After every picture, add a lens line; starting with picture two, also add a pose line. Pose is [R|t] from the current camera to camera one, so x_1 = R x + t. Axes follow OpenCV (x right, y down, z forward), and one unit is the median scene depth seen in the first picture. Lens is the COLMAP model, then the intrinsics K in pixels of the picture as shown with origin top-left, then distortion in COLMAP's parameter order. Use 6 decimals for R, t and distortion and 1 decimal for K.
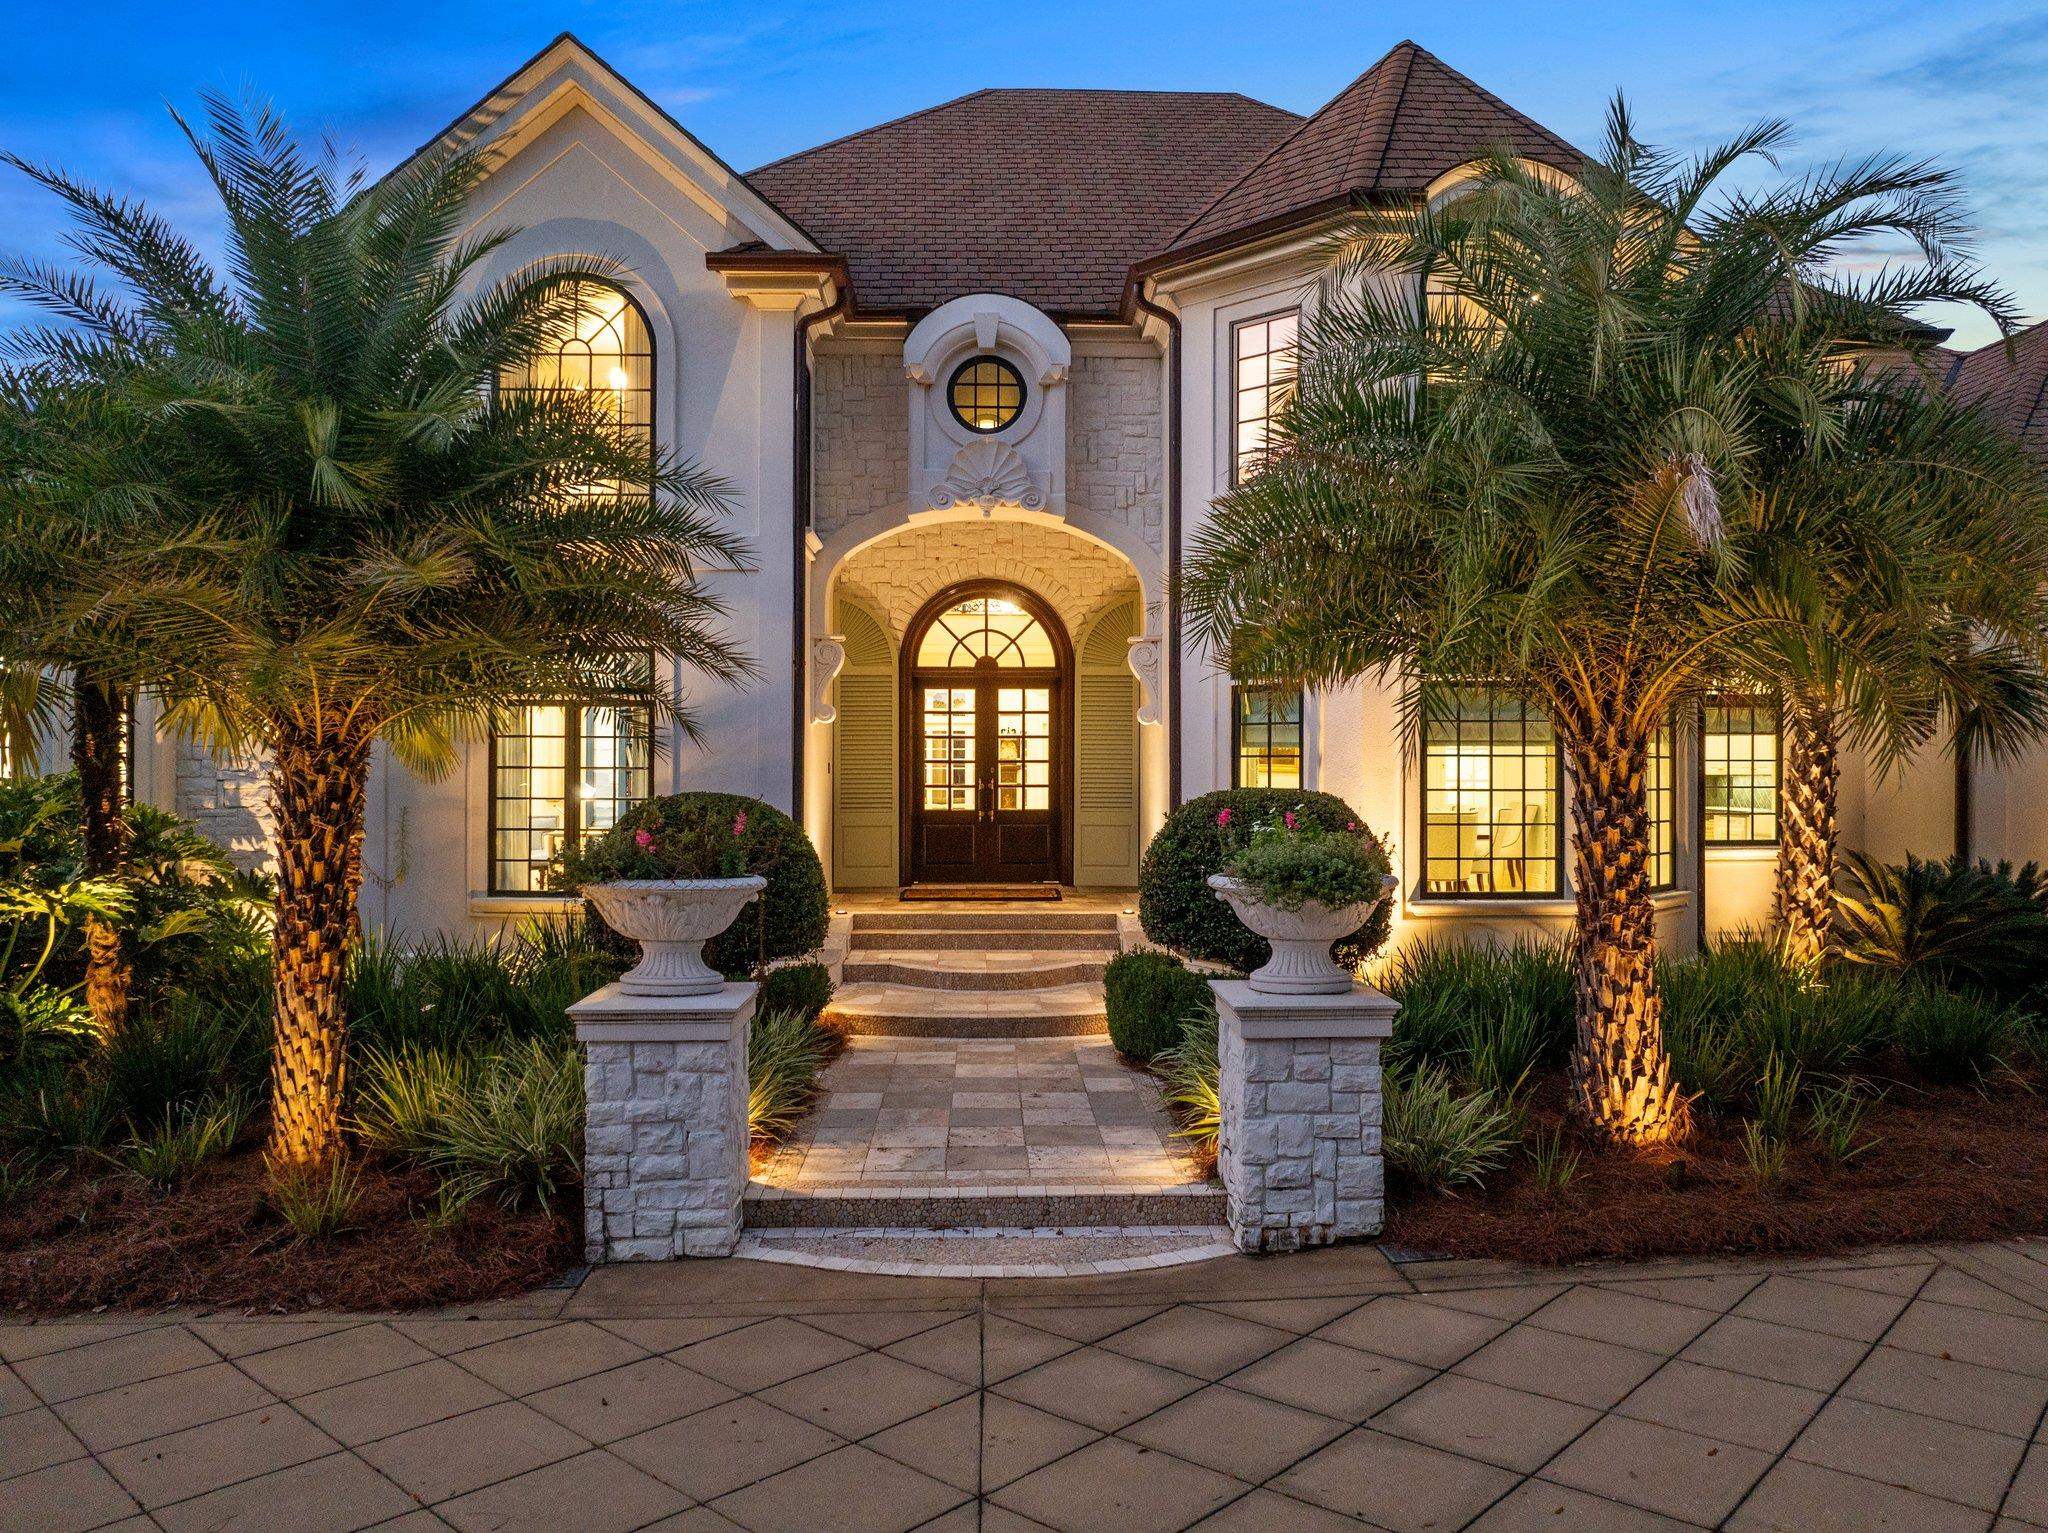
lens RADIAL K [[1446.7, 0, 1024.0], [0, 1446.7, 766.5], [0, 0, 1]] dist [-0.009352, -0.007367]
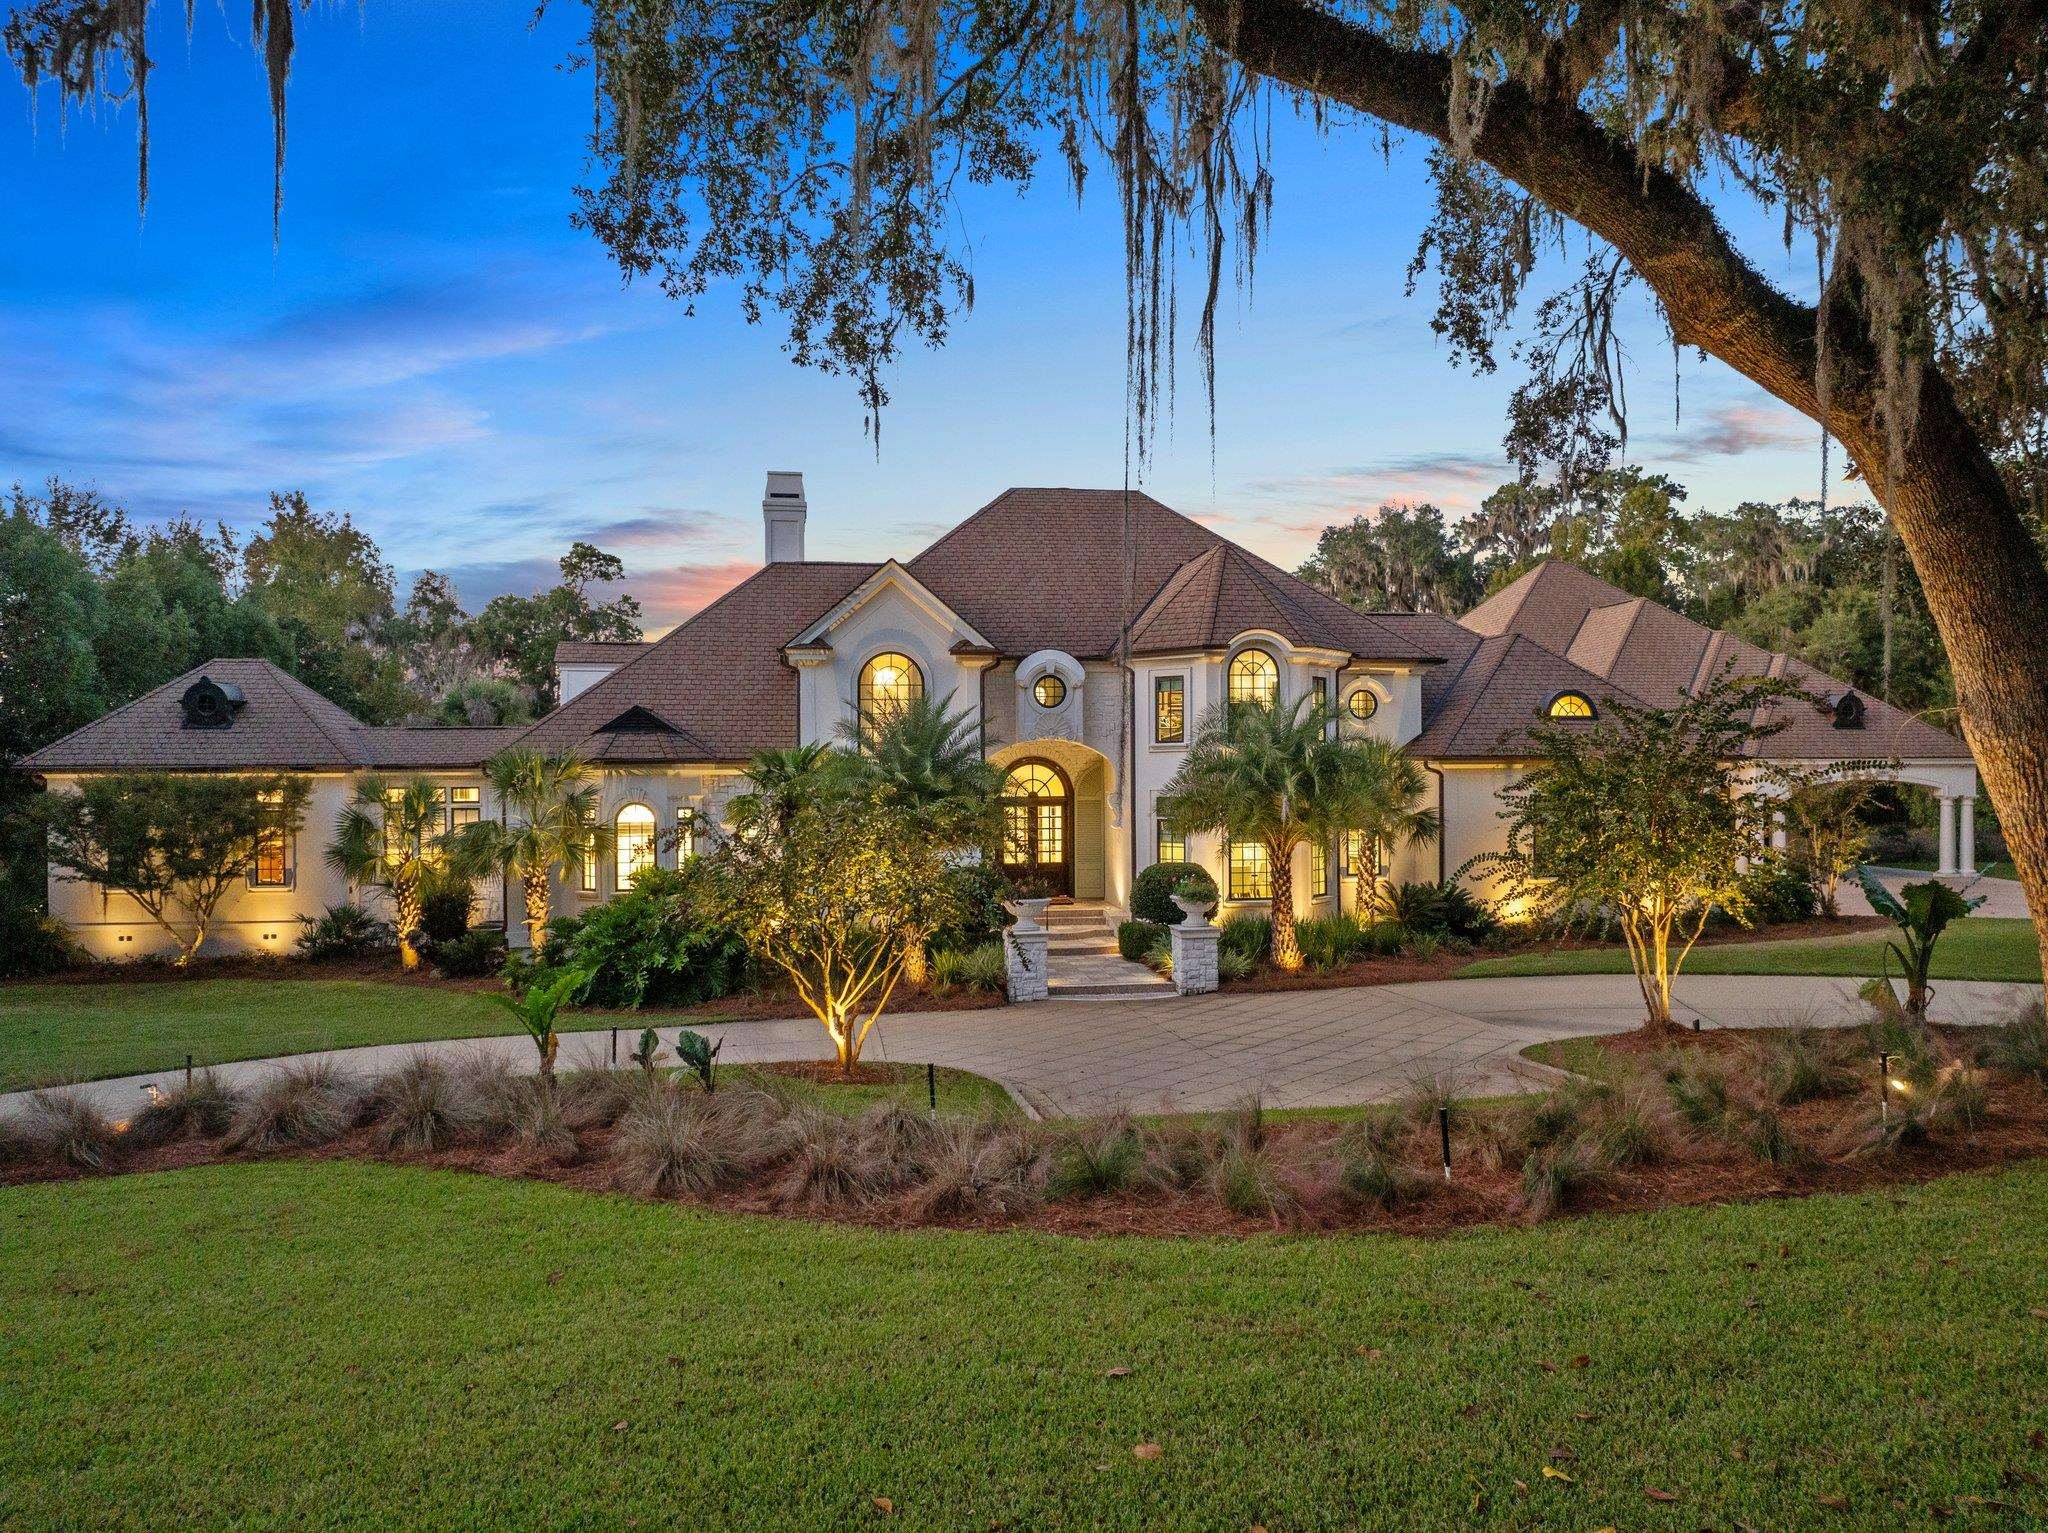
lens RADIAL K [[1426.8, 0, 1015.4], [0, 1426.8, 776.9], [0, 0, 1]] dist [-0.011526, 0.000826]
pose [[0.993711, -0.009418, 0.111575, -0.432651], [0.009308, 0.999956, 0.001500, -0.152515], [-0.111584, -0.000452, 0.993755, -1.660583]]
